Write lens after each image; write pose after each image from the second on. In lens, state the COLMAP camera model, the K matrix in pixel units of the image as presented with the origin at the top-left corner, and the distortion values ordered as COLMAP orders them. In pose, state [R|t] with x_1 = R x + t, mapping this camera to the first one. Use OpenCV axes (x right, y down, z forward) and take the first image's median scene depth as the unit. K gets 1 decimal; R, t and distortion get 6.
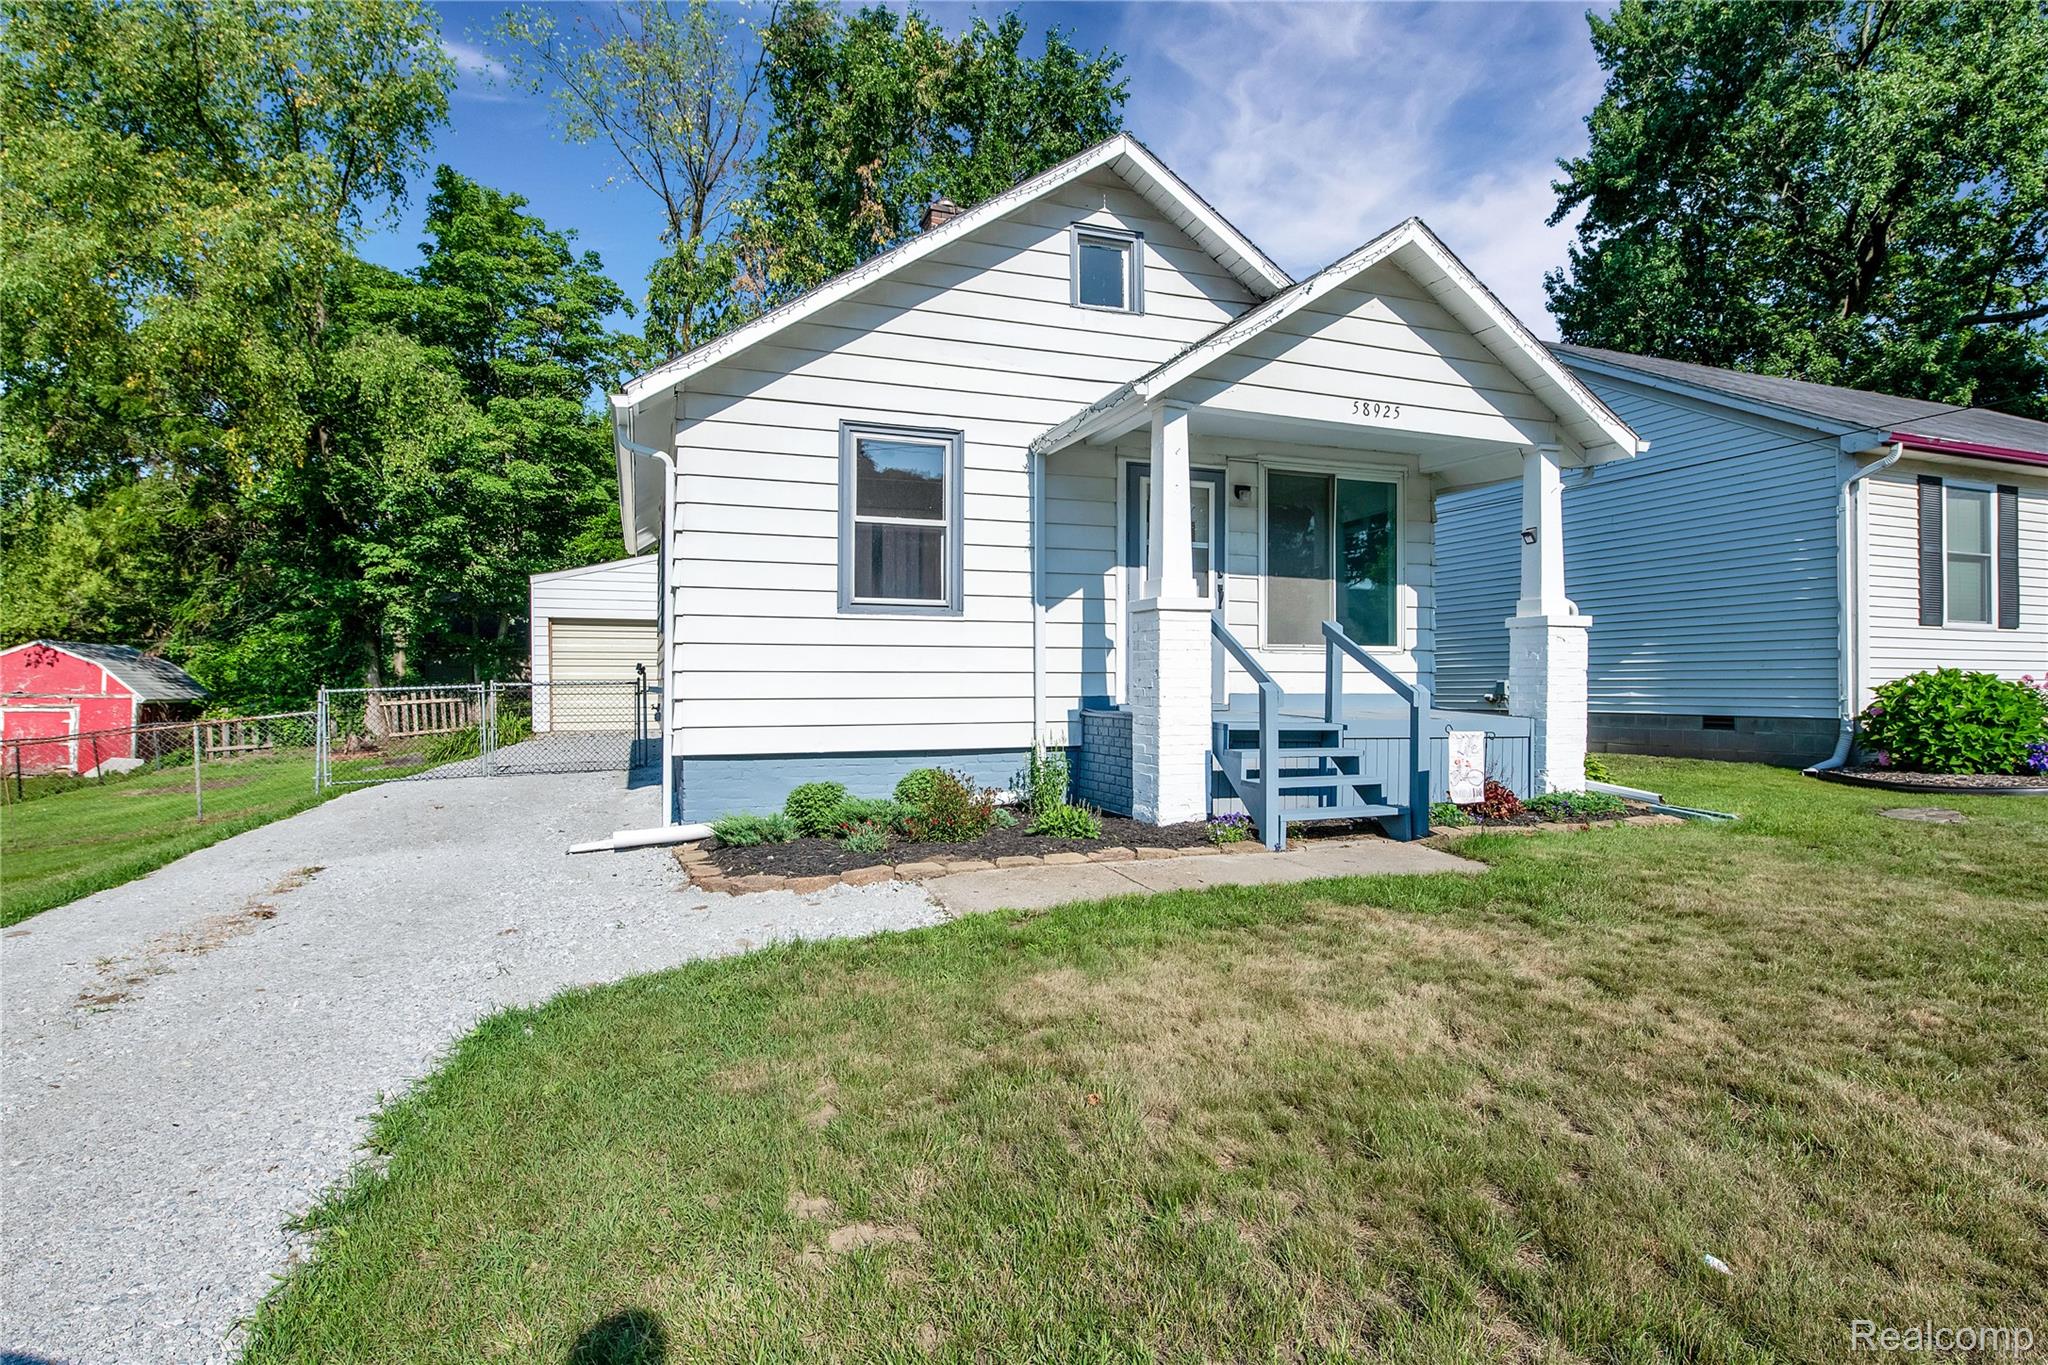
lens RADIAL K [[1181.7, 0, 1024.0], [0, 1181.7, 682.5], [0, 0, 1]] dist [-0.002314, 0.000665]
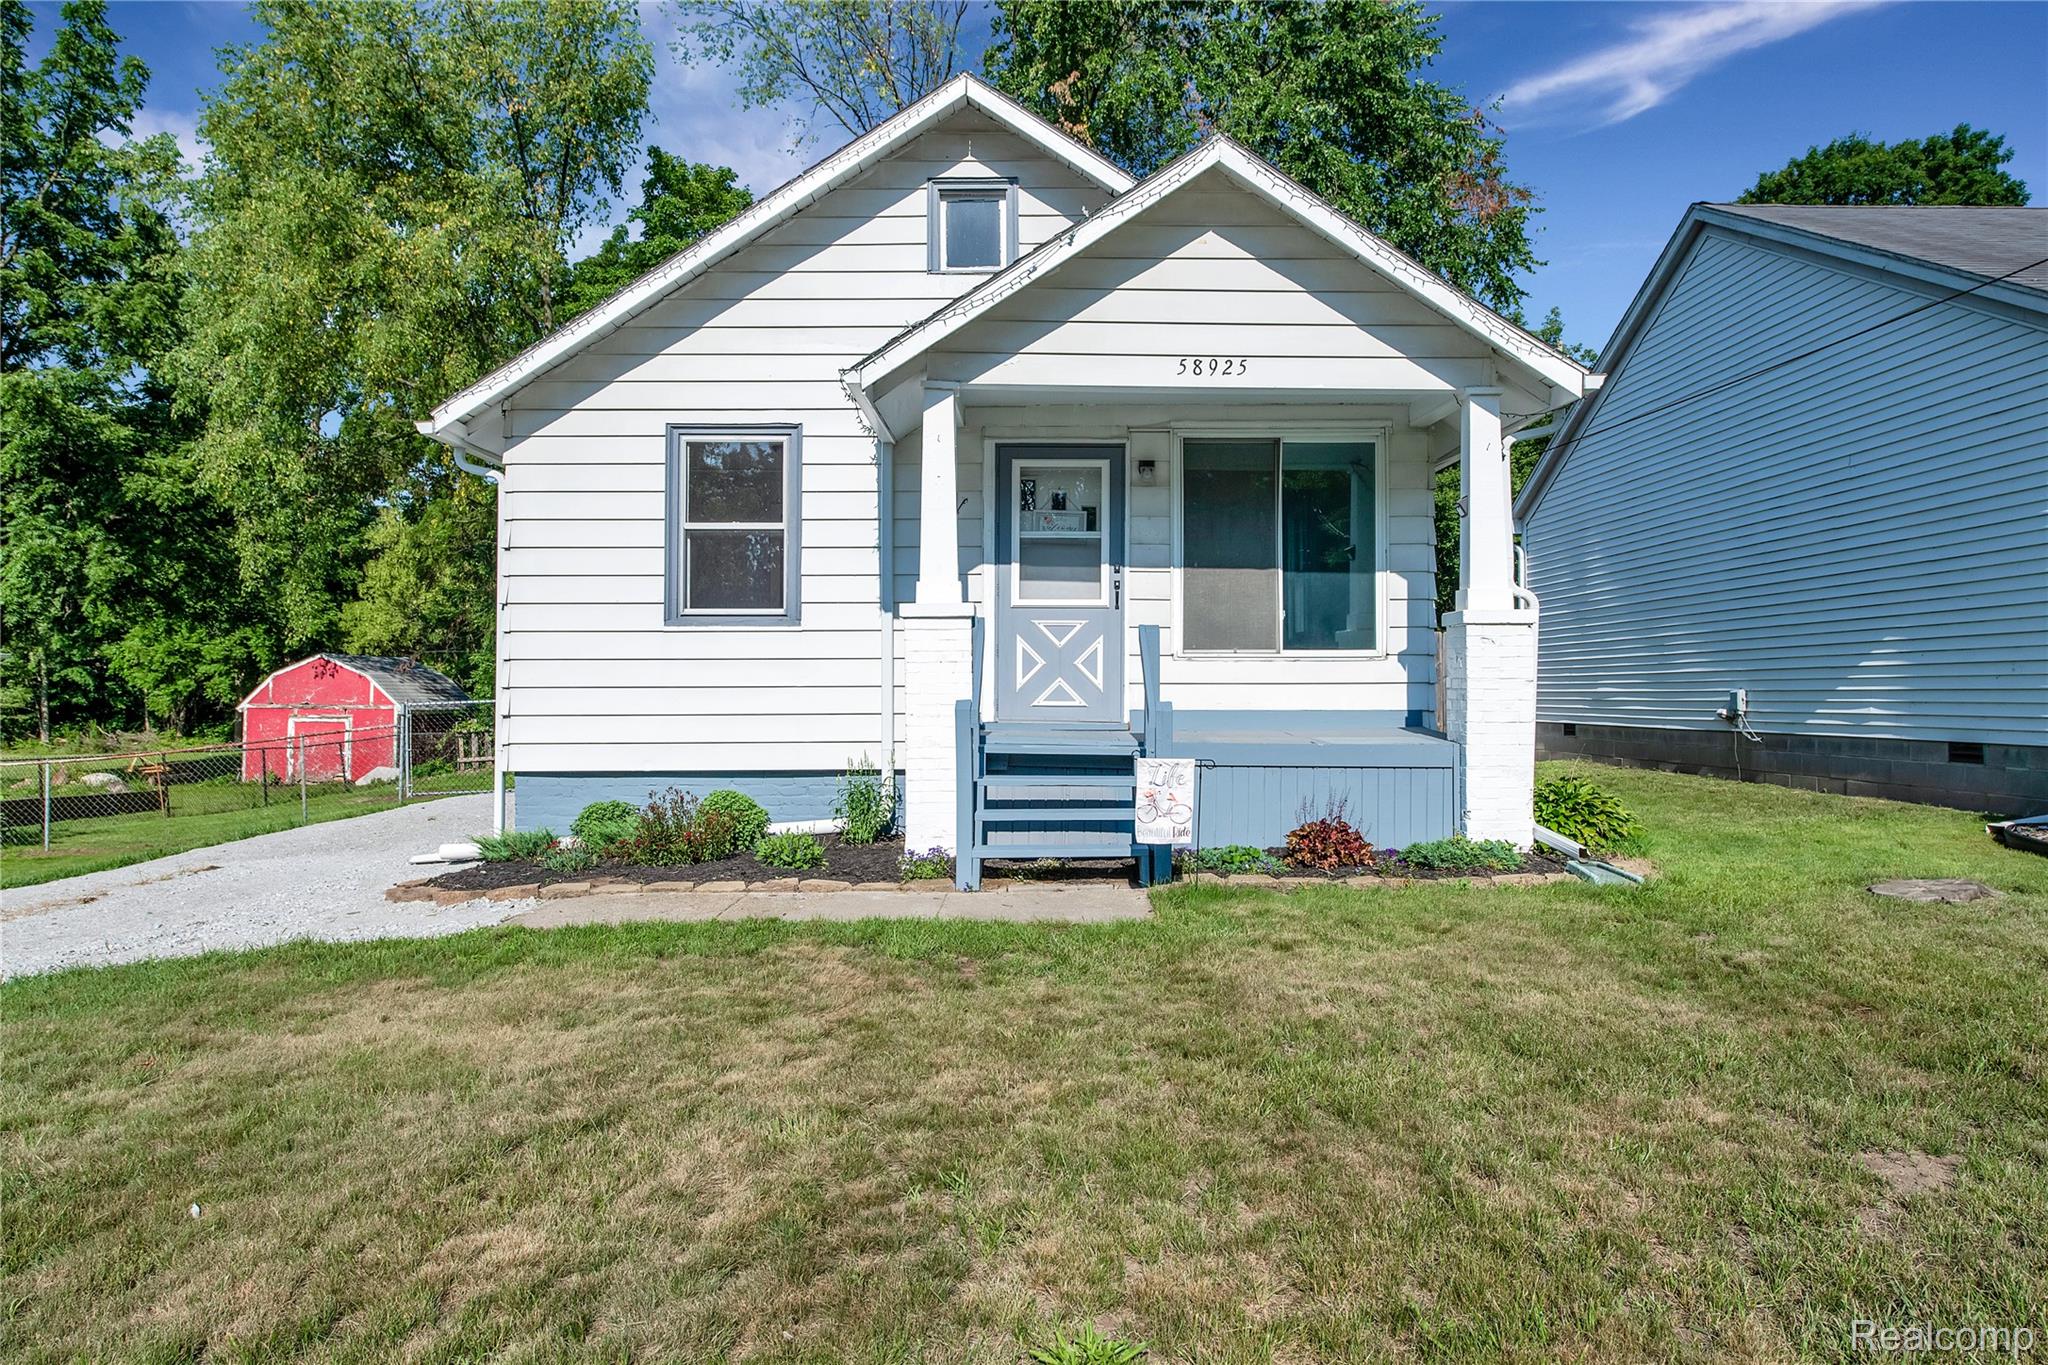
lens RADIAL K [[1457.5, 0, 897.3], [0, 1457.5, 677.3], [0, 0, 1]] dist [-0.001935, -0.001823]
pose [[0.925586, -0.006553, -0.378481, 0.445033], [0.003469, 0.999955, -0.008831, -0.005795], [0.378522, 0.006861, 0.925567, -0.019607]]
